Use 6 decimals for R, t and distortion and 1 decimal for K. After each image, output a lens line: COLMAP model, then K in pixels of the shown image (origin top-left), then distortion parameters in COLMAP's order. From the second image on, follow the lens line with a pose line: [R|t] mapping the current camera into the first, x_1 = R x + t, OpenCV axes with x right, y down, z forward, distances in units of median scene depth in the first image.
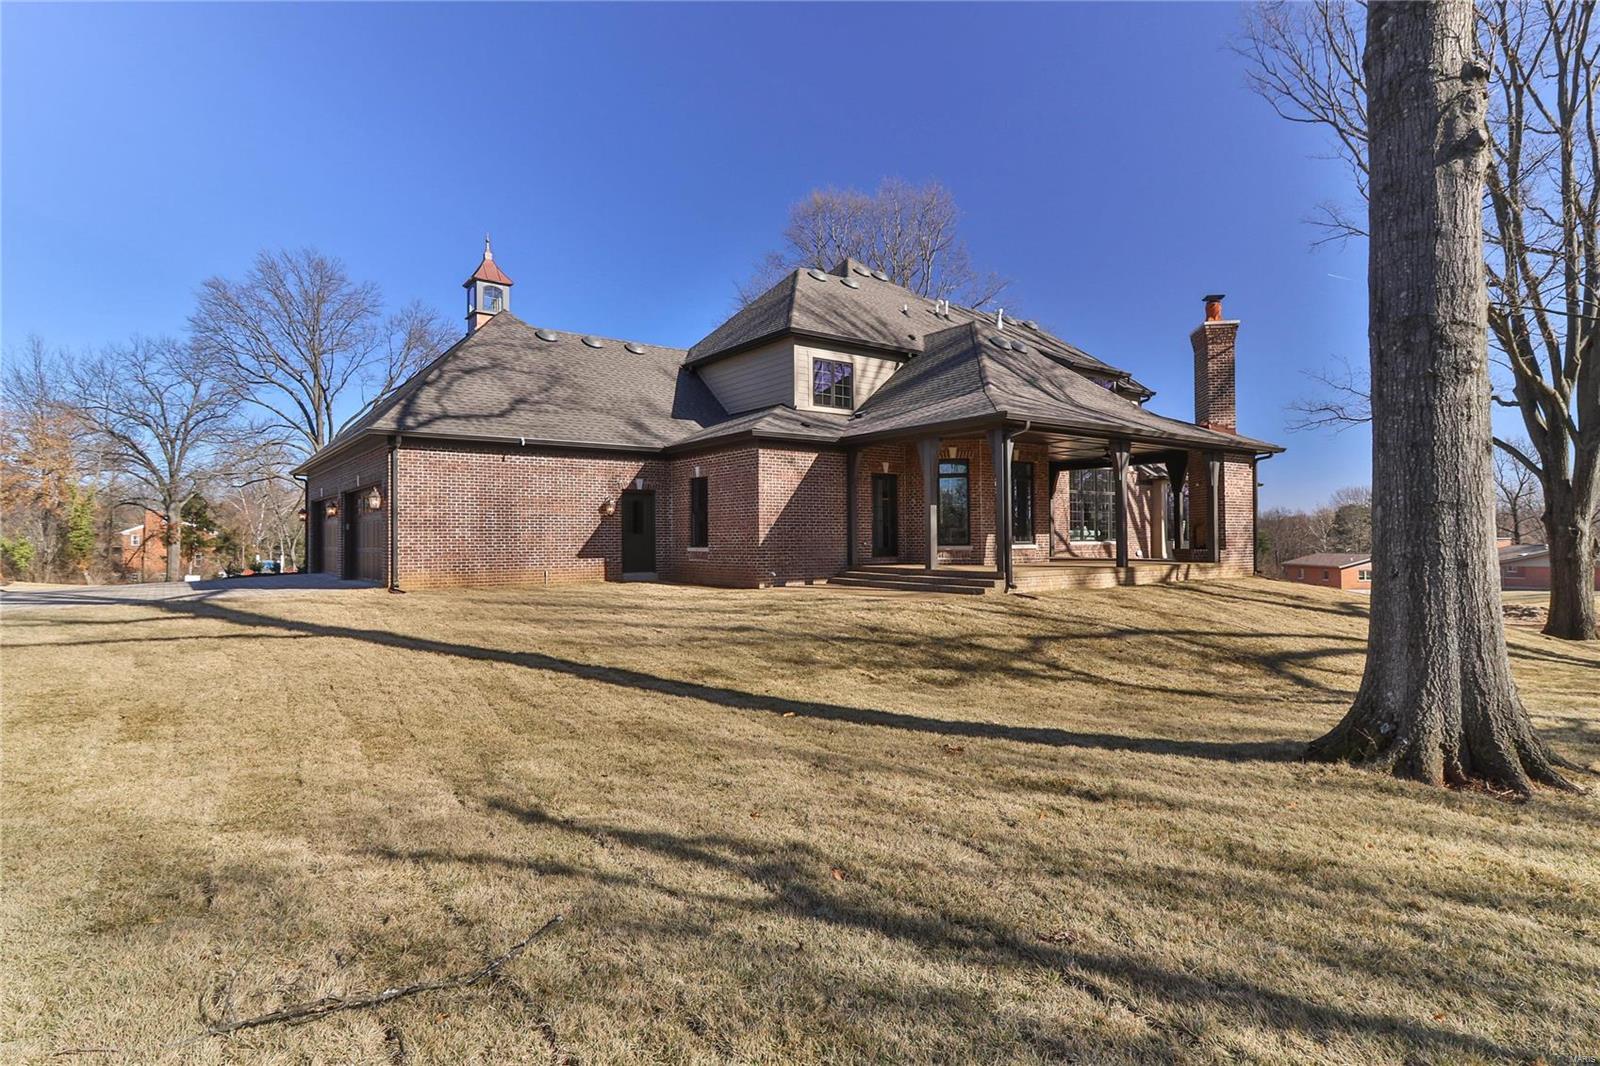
lens RADIAL K [[823.7, 0, 795.4], [0, 823.7, 549.0], [0, 0, 1]] dist [0.012290, -0.001342]
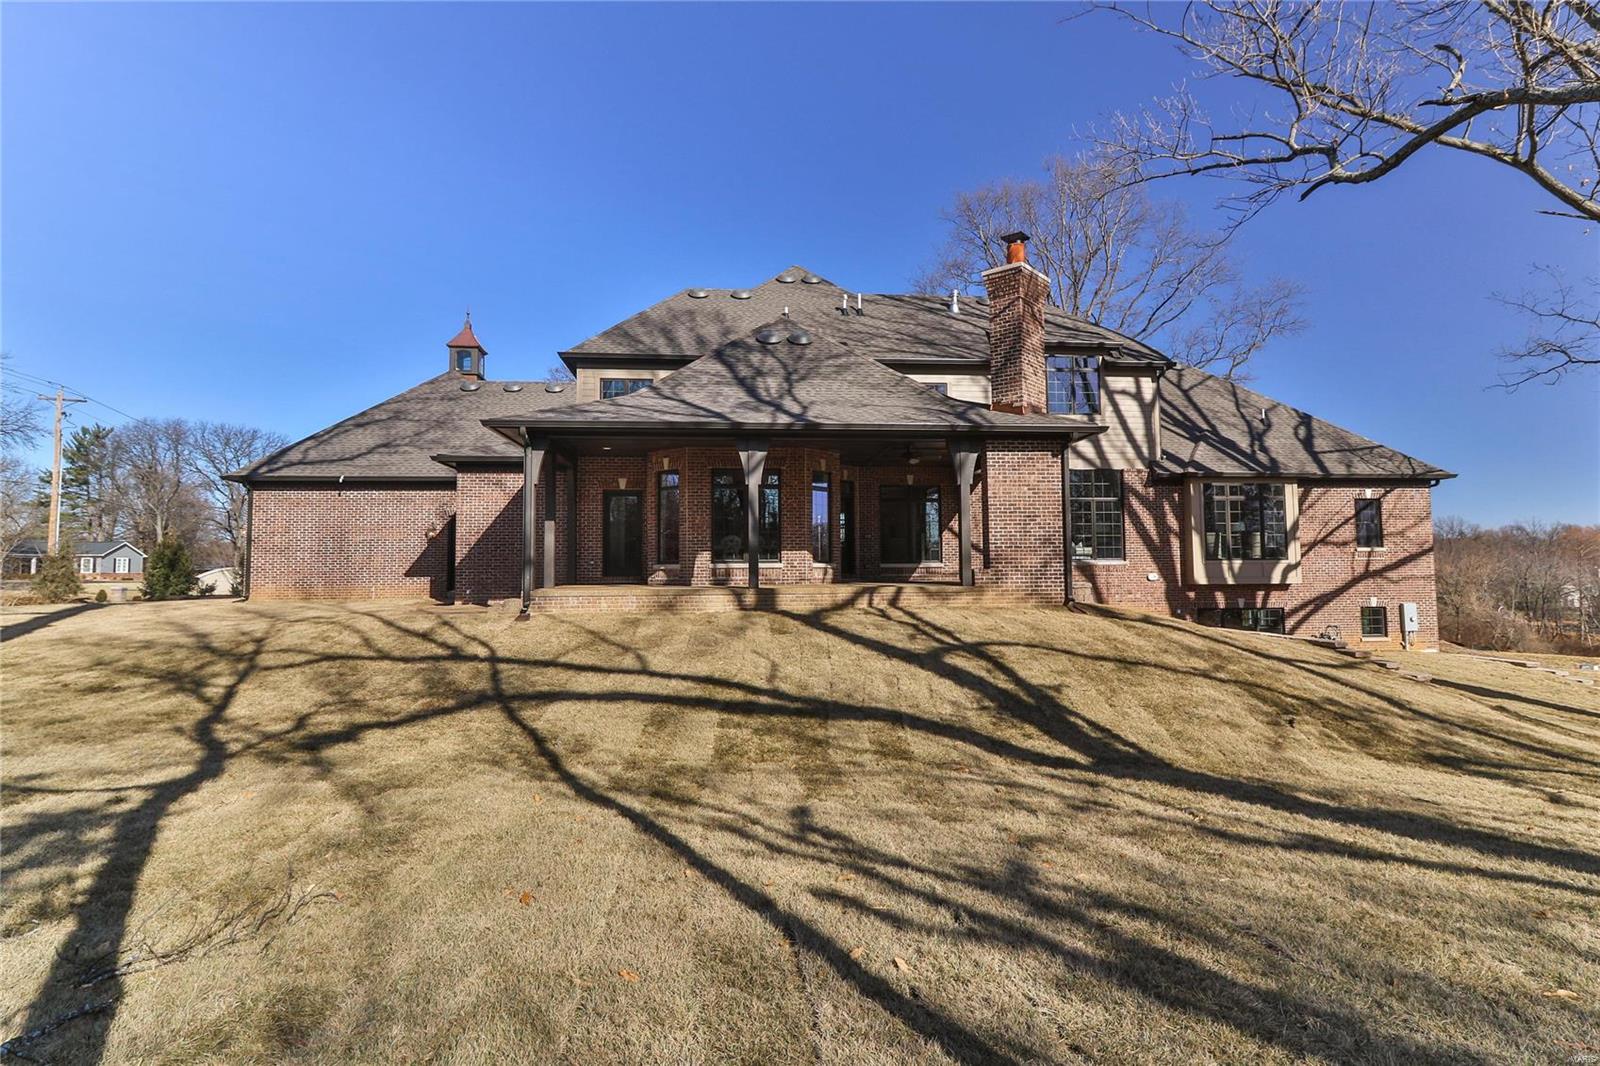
lens RADIAL K [[823.7, 0, 795.4], [0, 823.7, 549.0], [0, 0, 1]] dist [0.012290, -0.001342]
pose [[0.864099, -0.014443, -0.503115, 0.780981], [-0.002669, 0.999443, -0.033274, 0.008973], [0.503315, 0.030095, 0.863579, 0.274706]]
